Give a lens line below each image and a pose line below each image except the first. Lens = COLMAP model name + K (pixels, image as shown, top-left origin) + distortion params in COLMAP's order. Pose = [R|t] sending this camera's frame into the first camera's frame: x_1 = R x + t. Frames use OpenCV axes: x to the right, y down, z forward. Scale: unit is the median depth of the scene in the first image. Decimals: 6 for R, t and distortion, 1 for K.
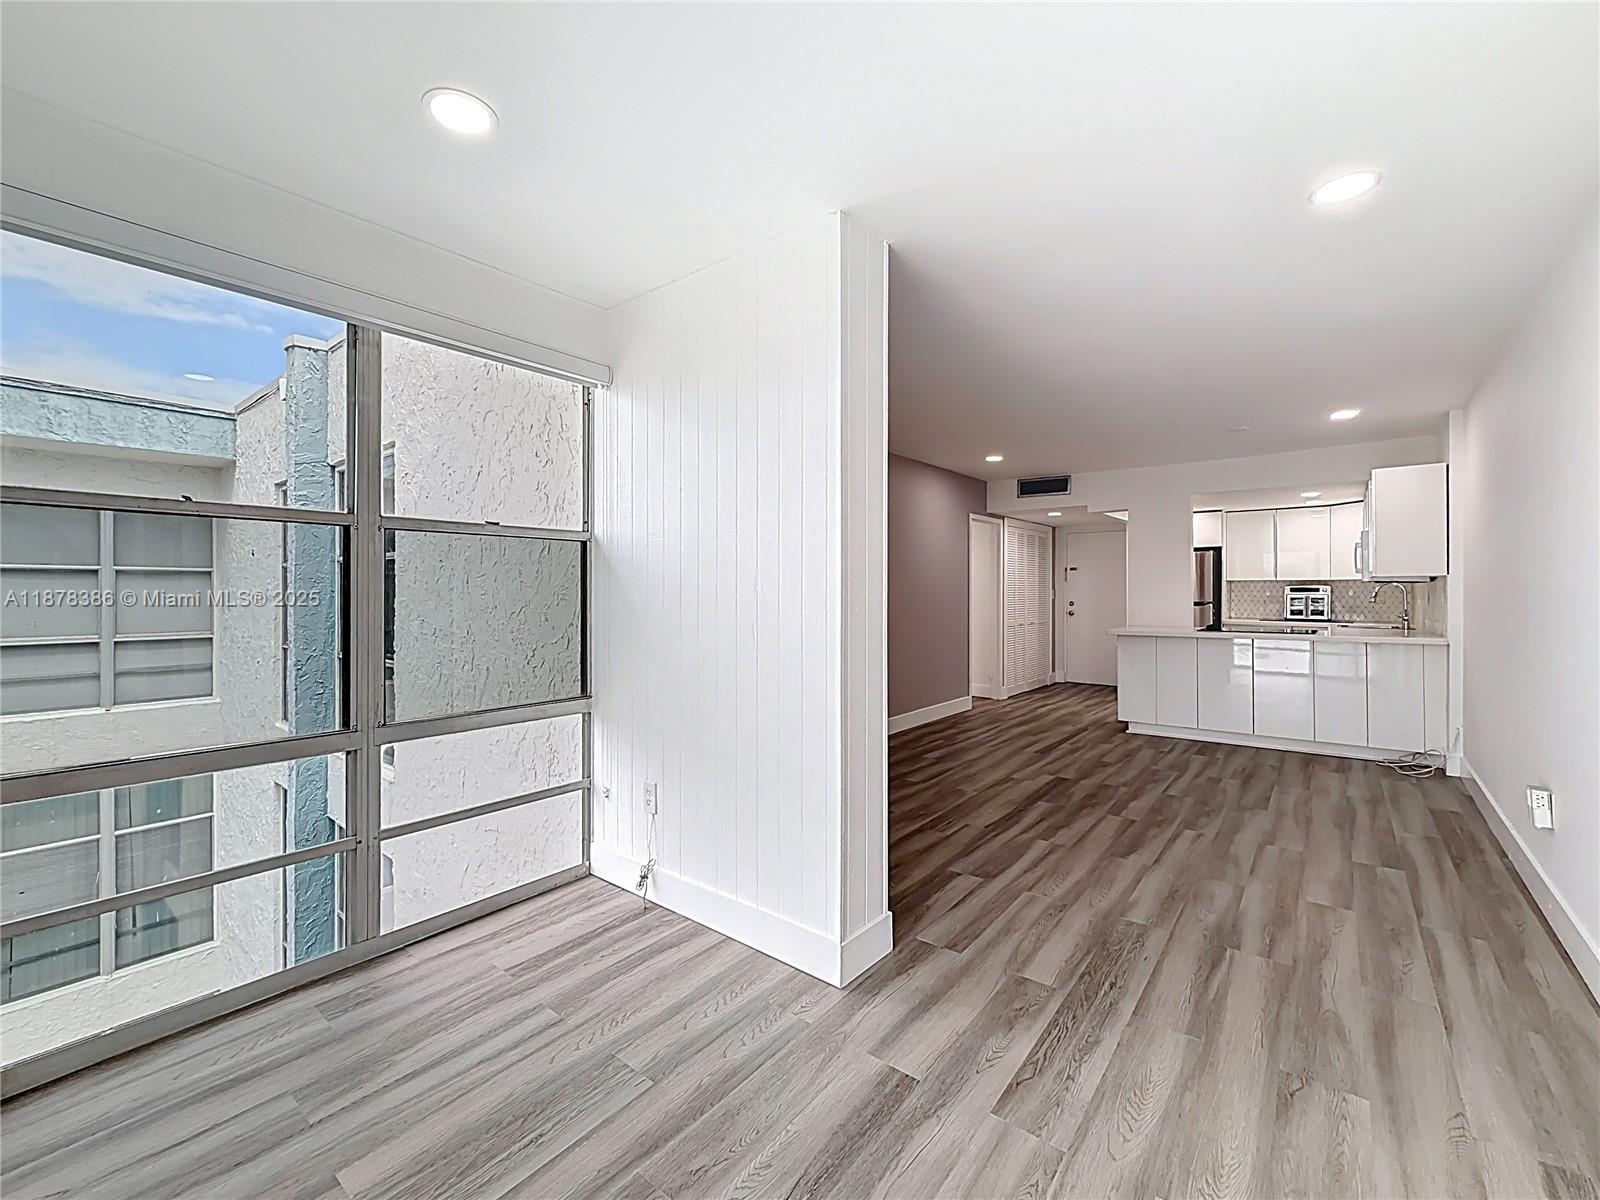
lens RADIAL K [[660.3, 0, 801.0], [0, 660.3, 602.2], [0, 0, 1]] dist [-0.000961, 0.000310]
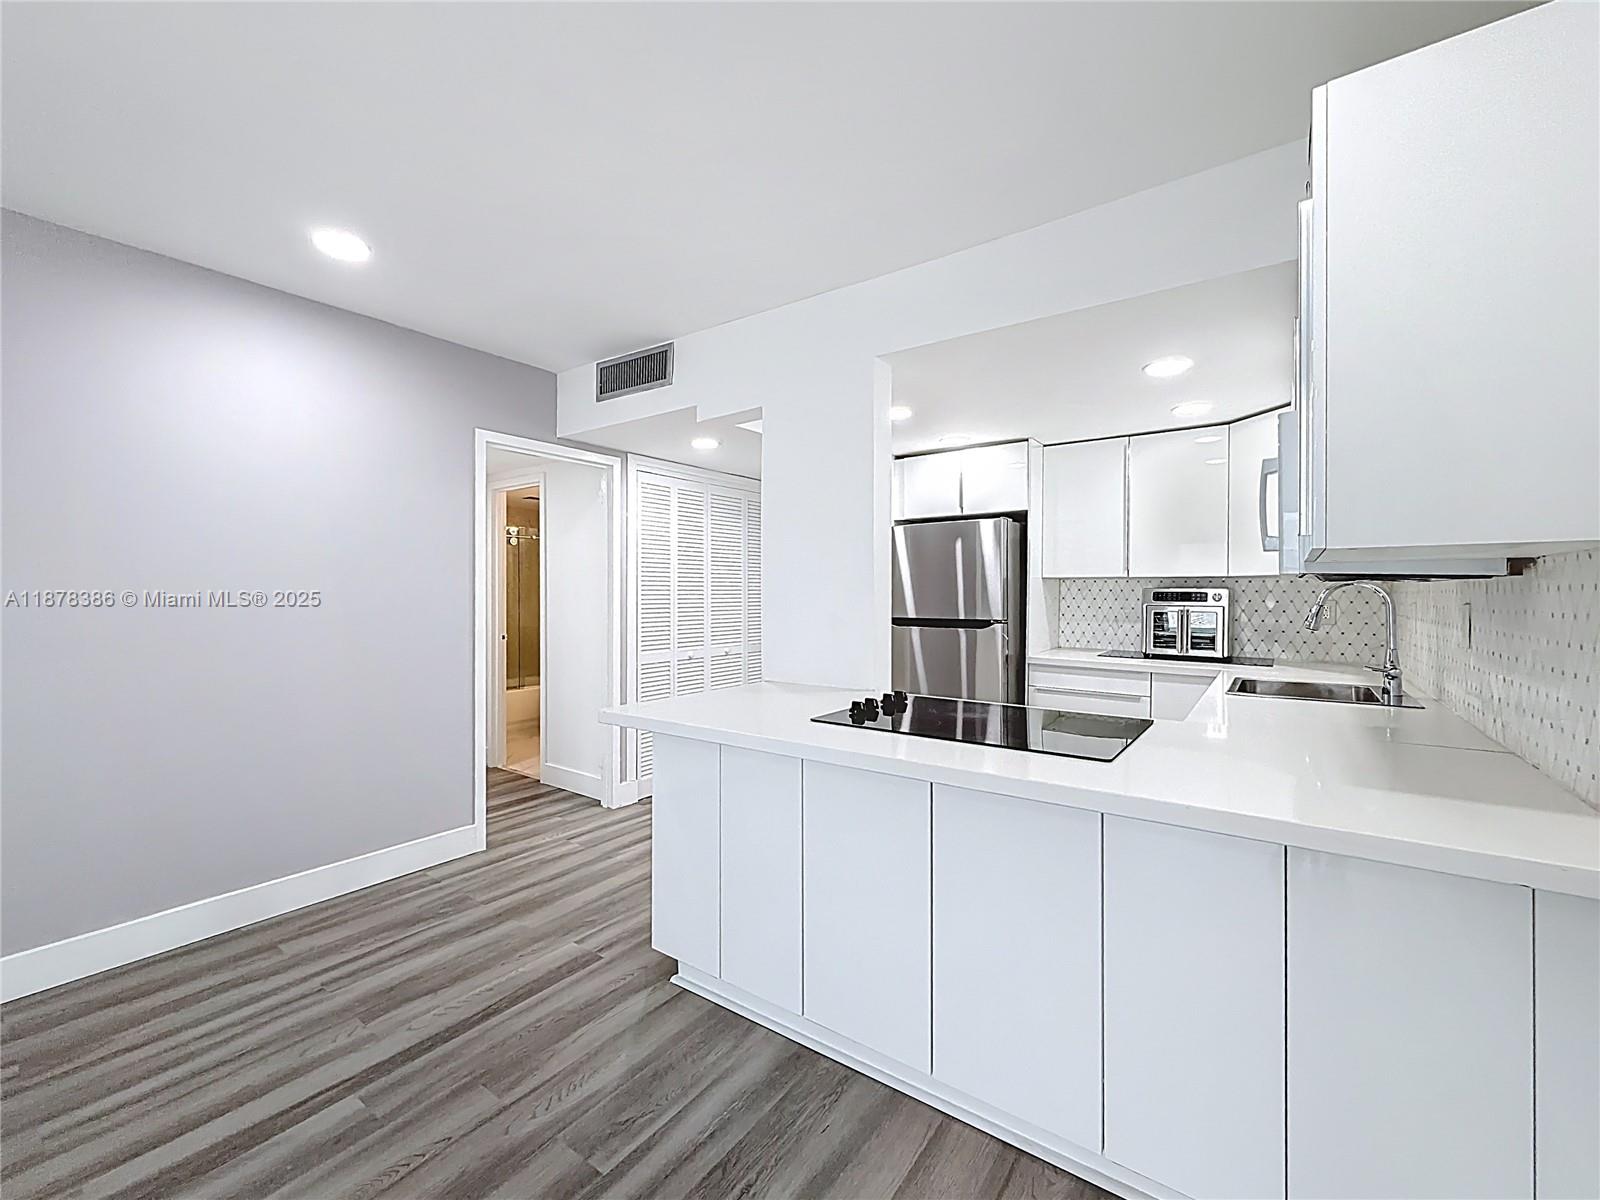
lens RADIAL K [[660.3, 0, 796.6], [0, 660.3, 596.7], [0, 0, 1]] dist [-0.000961, 0.000310]
pose [[0.998640, 0.002827, 0.052051, 0.583826], [-0.001940, 0.999852, -0.017079, -0.012203], [-0.052091, 0.016955, 0.998498, 0.674871]]
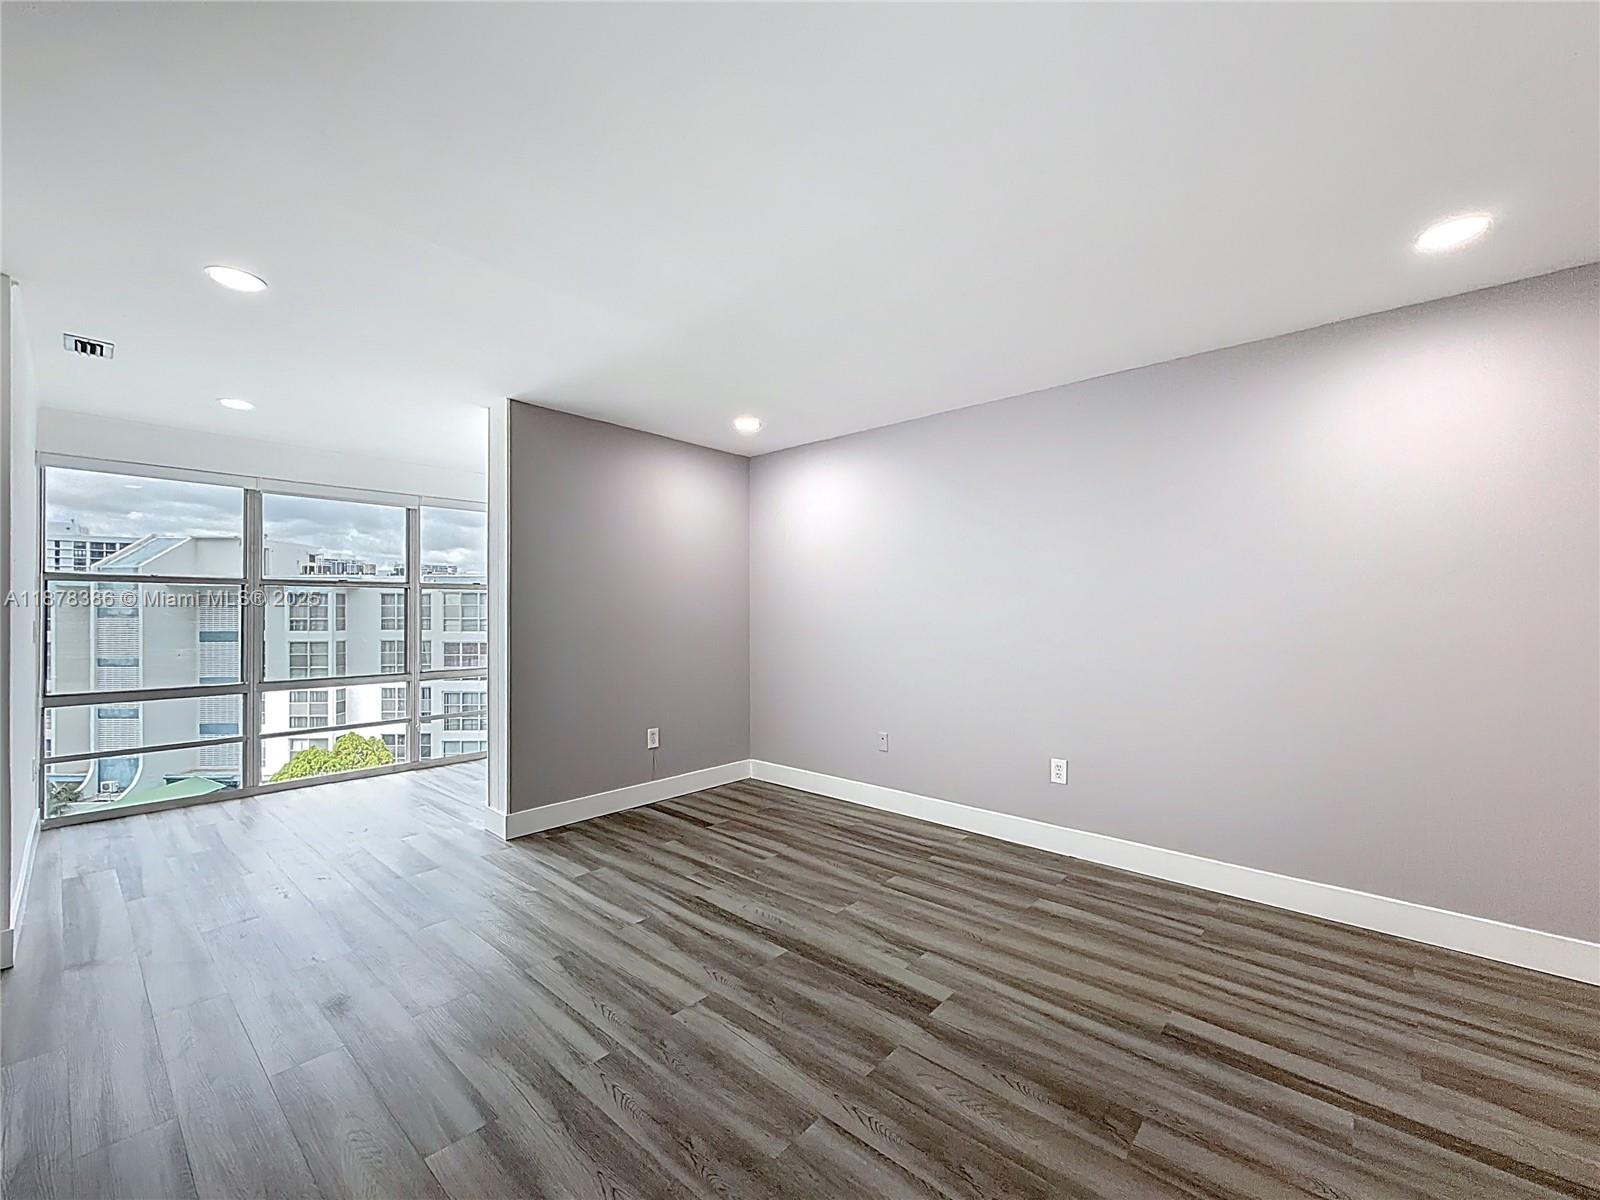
lens RADIAL K [[660.3, 0, 820.4], [0, 660.3, 602.9], [0, 0, 1]] dist [-0.000961, 0.000310]
pose [[-0.031848, -0.010950, -0.999433, 0.714265], [-0.018814, 0.999769, -0.010354, -0.017738], [0.999316, 0.018474, -0.032047, 0.750252]]
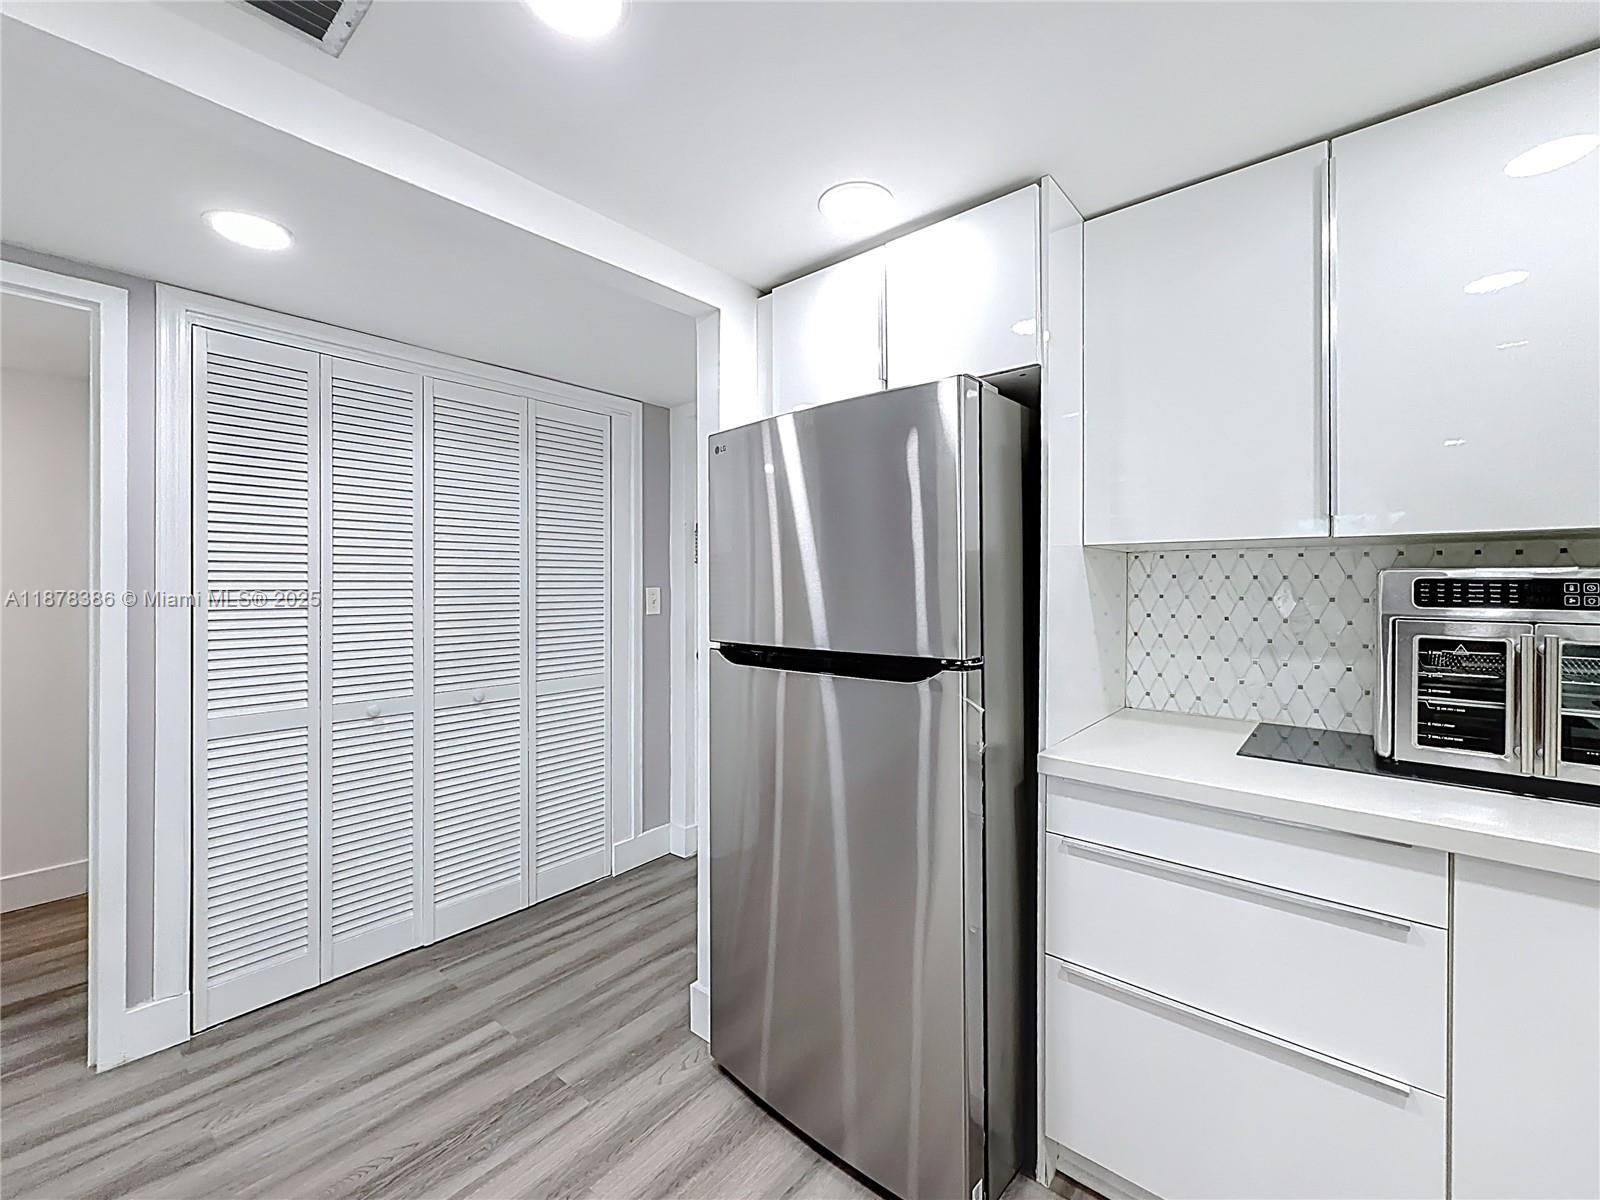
lens RADIAL K [[660.3, 0, 804.0], [0, 660.3, 582.4], [0, 0, 1]] dist [-0.000961, 0.000310]
pose [[0.999912, -0.001006, -0.013237, 0.767318], [0.000616, 0.999567, -0.029409, -0.021321], [0.013261, 0.029398, 0.999480, 1.083083]]
